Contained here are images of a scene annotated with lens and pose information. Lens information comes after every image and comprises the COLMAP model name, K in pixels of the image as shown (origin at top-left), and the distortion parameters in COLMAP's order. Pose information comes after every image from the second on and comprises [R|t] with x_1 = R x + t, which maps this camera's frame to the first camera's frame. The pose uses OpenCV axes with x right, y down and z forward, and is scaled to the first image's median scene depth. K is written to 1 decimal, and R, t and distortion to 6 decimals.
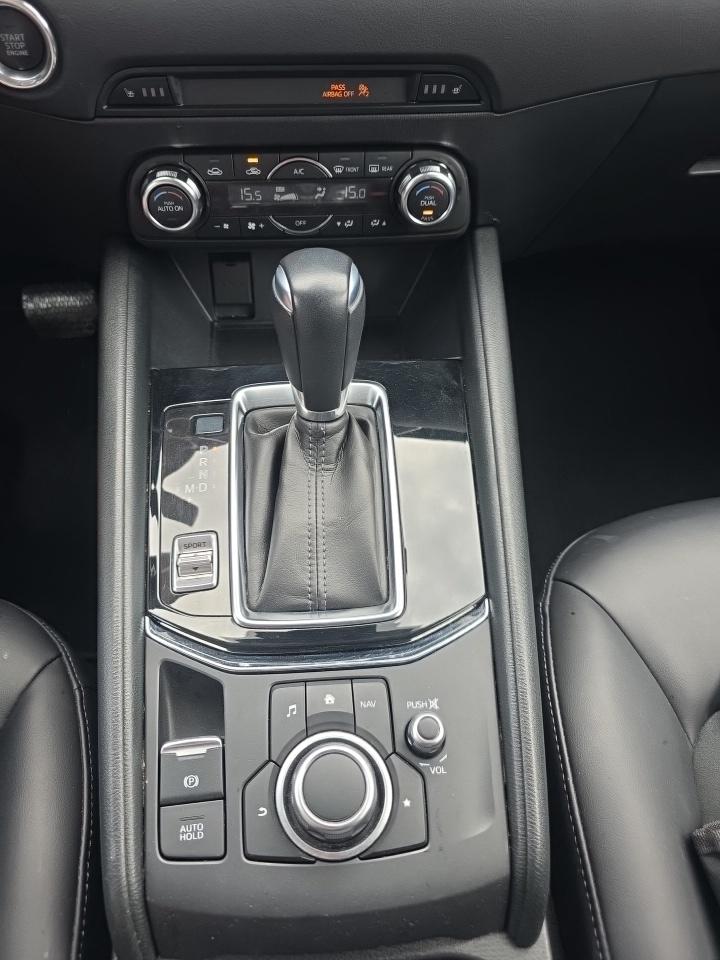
lens RADIAL K [[638.2, 0, 360.0], [0, 638.2, 480.0], [0, 0, 1]] dist [0.040969, -0.042615]
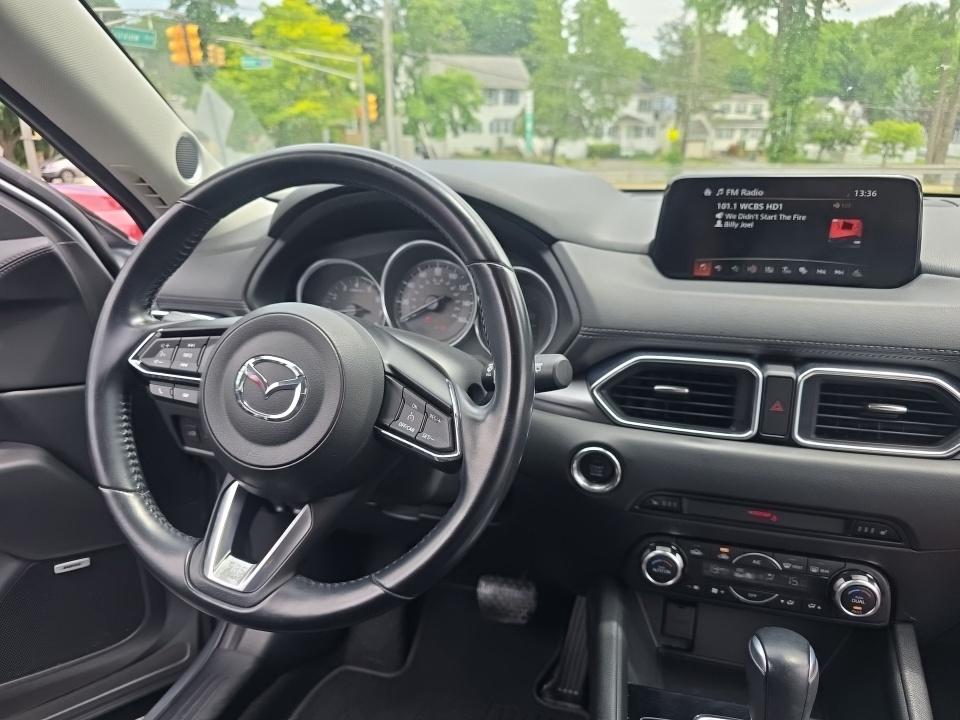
lens RADIAL K [[685.6, 0, 480.0], [0, 685.6, 360.0], [0, 0, 1]] dist [-0.002895, -0.003132]
pose [[0.941285, 0.092802, -0.324607, -0.223114], [-0.256511, 0.821720, -0.508900, 0.080725], [0.219509, 0.562285, 0.797277, -0.596250]]
